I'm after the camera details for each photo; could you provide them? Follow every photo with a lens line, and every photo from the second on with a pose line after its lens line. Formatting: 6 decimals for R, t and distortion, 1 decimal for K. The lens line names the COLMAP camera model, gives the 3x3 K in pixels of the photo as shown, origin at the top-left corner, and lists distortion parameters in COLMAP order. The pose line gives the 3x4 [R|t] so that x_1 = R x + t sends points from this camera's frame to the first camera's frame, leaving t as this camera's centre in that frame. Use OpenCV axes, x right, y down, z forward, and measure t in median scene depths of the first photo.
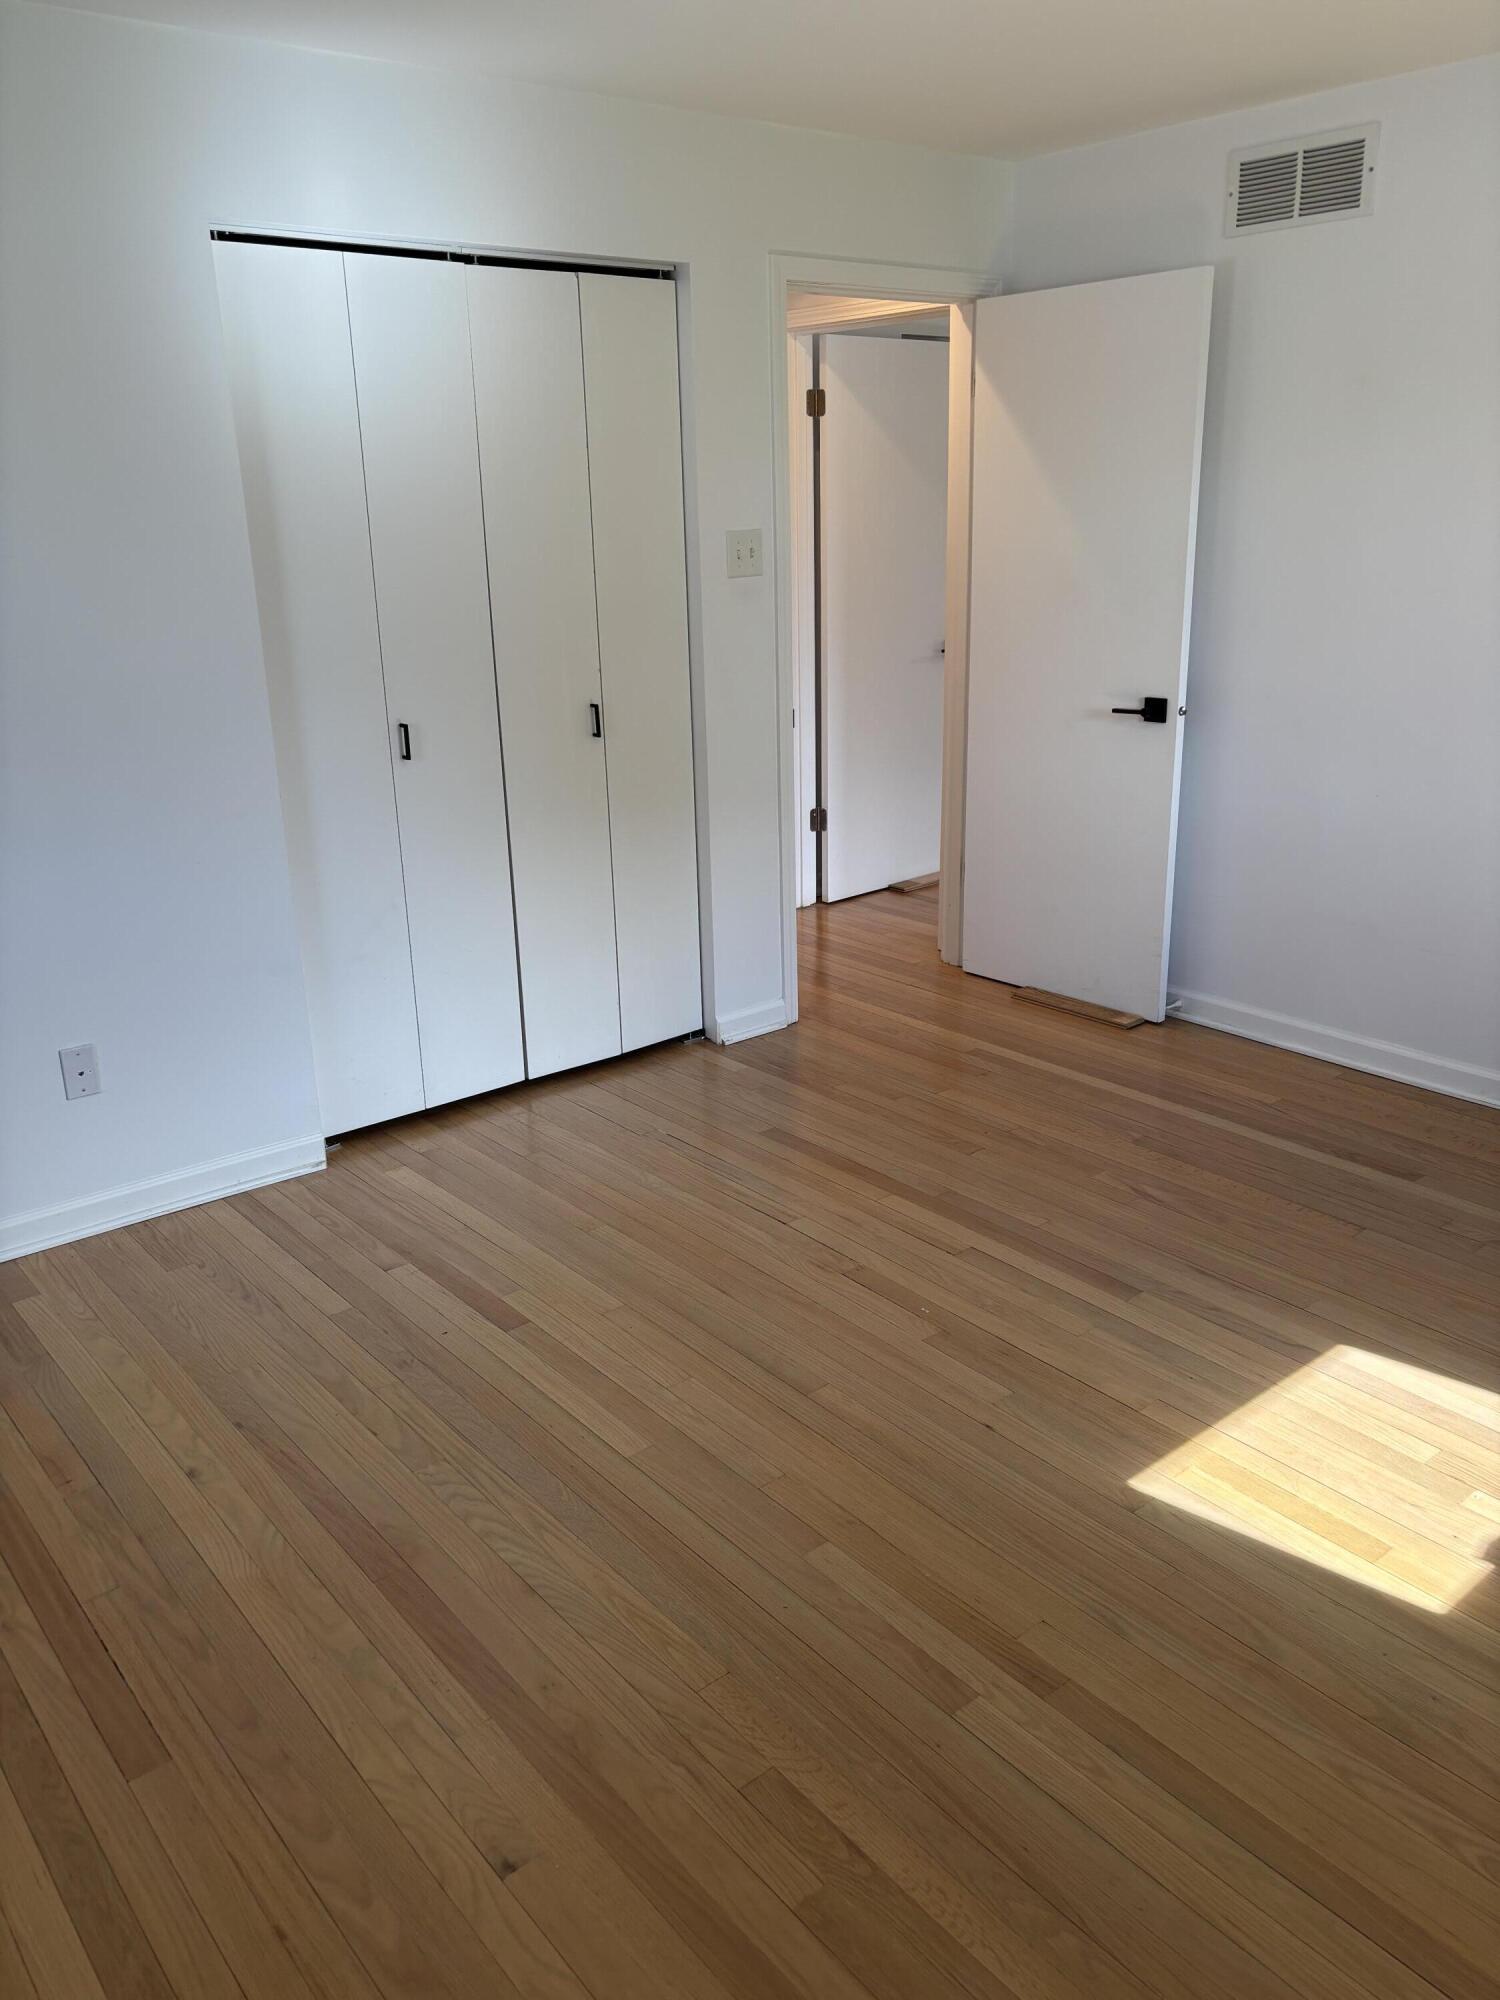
lens RADIAL K [[1515.9, 0, 740.5], [0, 1515.9, 994.4], [0, 0, 1]] dist [0.051922, -0.049655]
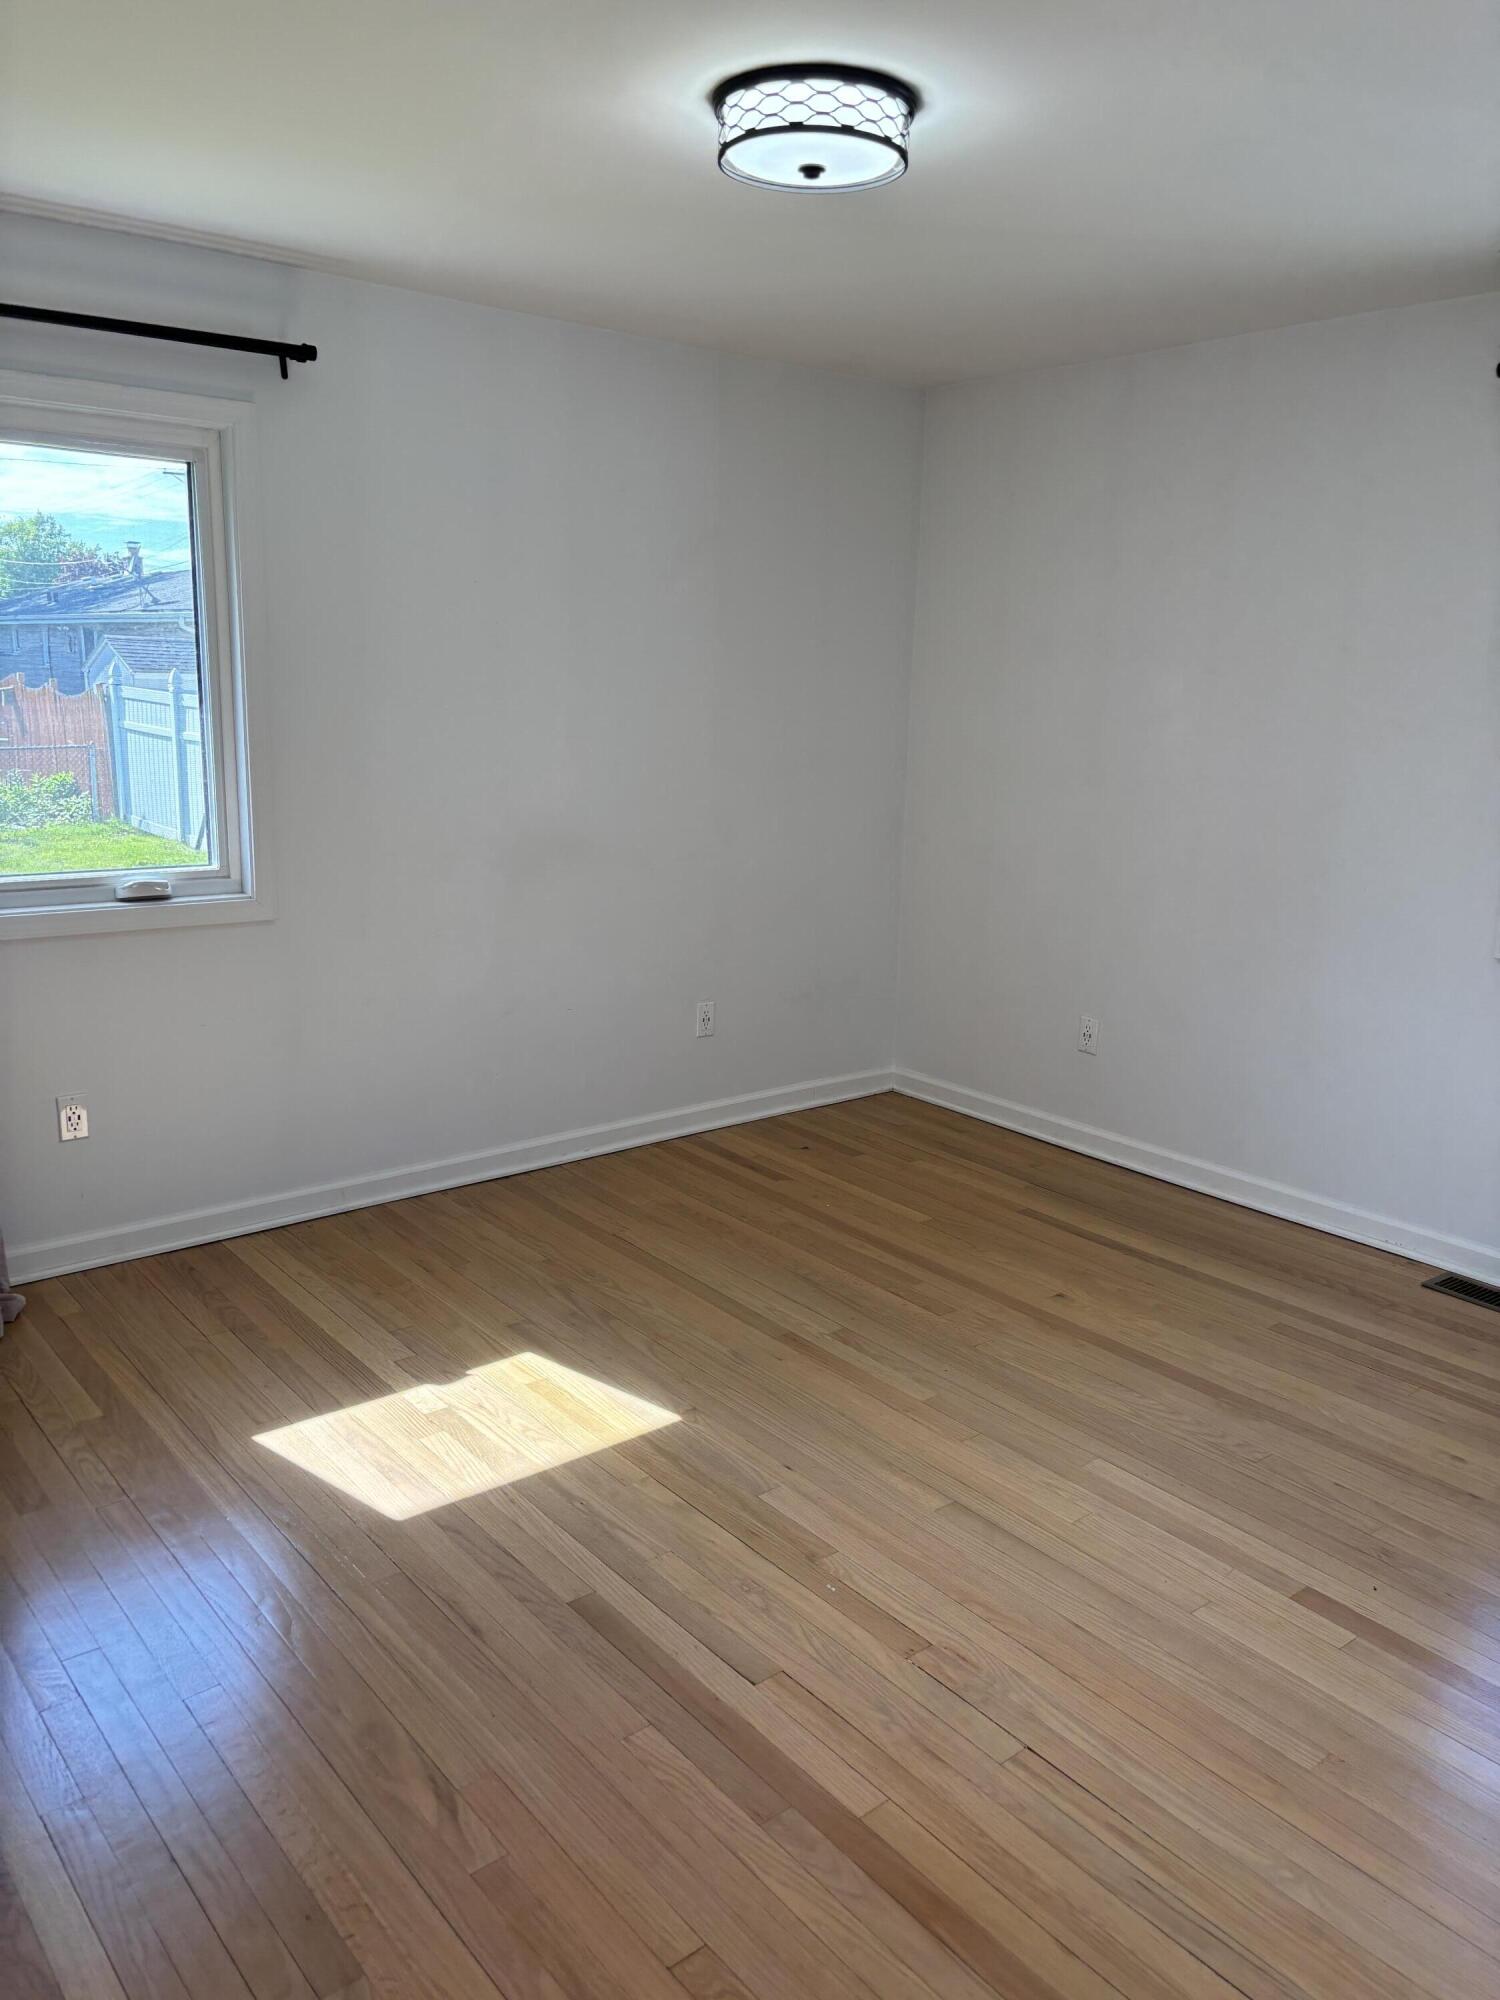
lens RADIAL K [[1515.9, 0, 740.5], [0, 1515.9, 994.4], [0, 0, 1]] dist [0.051922, -0.049655]
pose [[-0.999982, 0.000419, 0.006061, 0.176020], [0.003454, 0.859909, 0.510436, -0.550912], [-0.004998, 0.510447, -0.859895, 1.655482]]
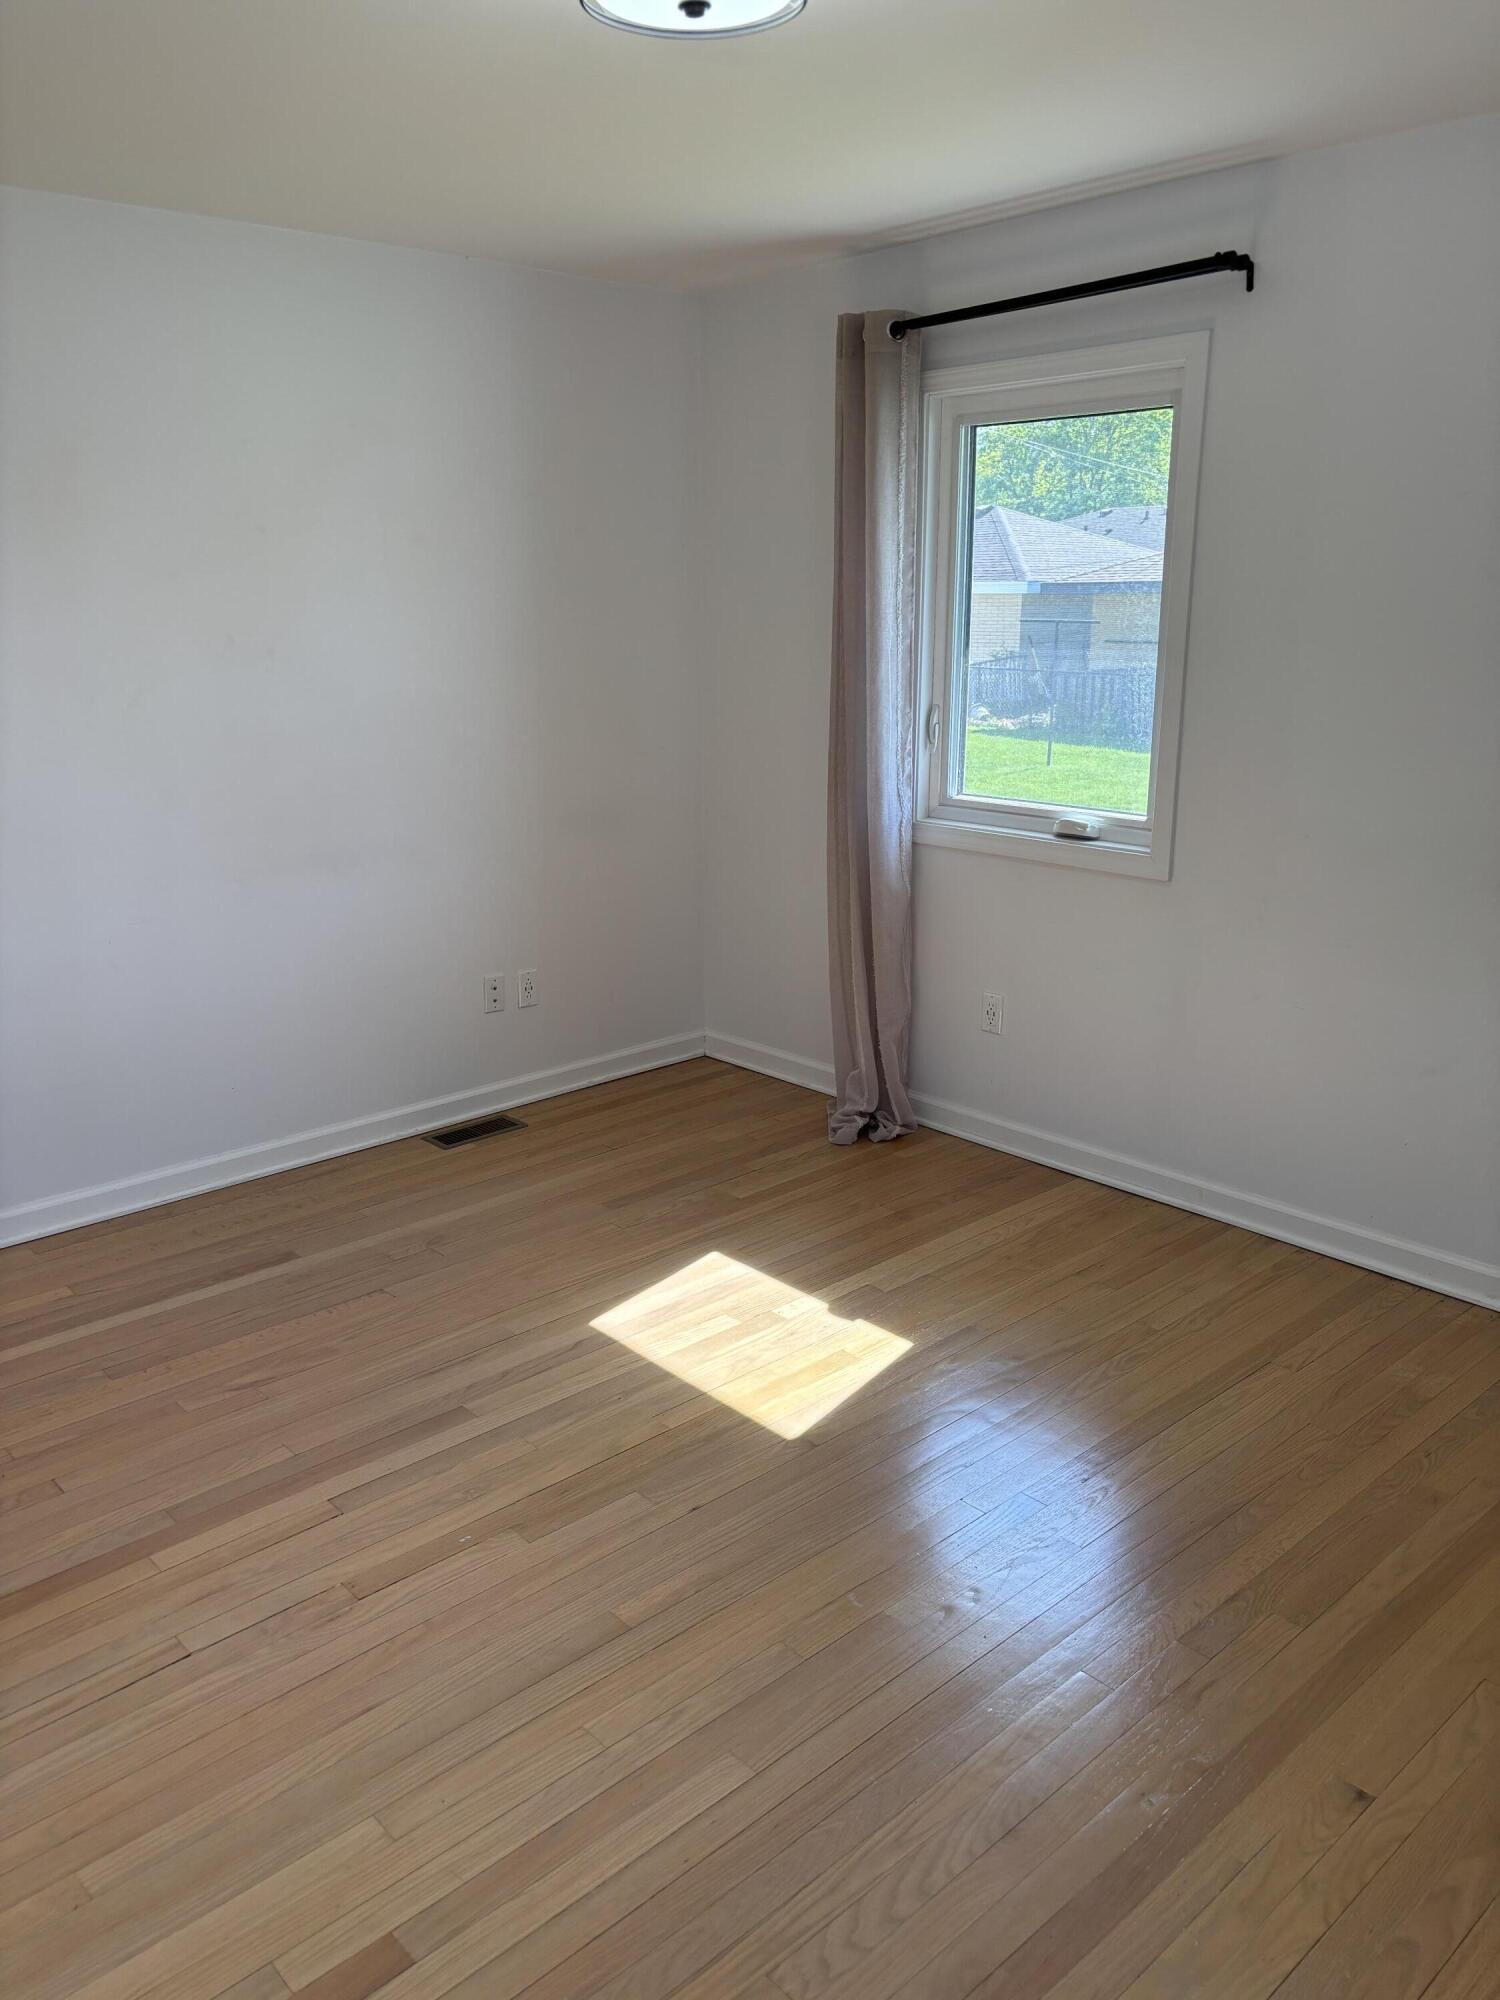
lens RADIAL K [[1515.9, 0, 740.5], [0, 1515.9, 994.4], [0, 0, 1]] dist [0.051922, -0.049655]
pose [[-0.051964, -0.229759, 0.971859, -0.688439], [0.320930, 0.917711, 0.234117, -0.238245], [-0.945676, 0.324064, 0.026048, 0.769532]]
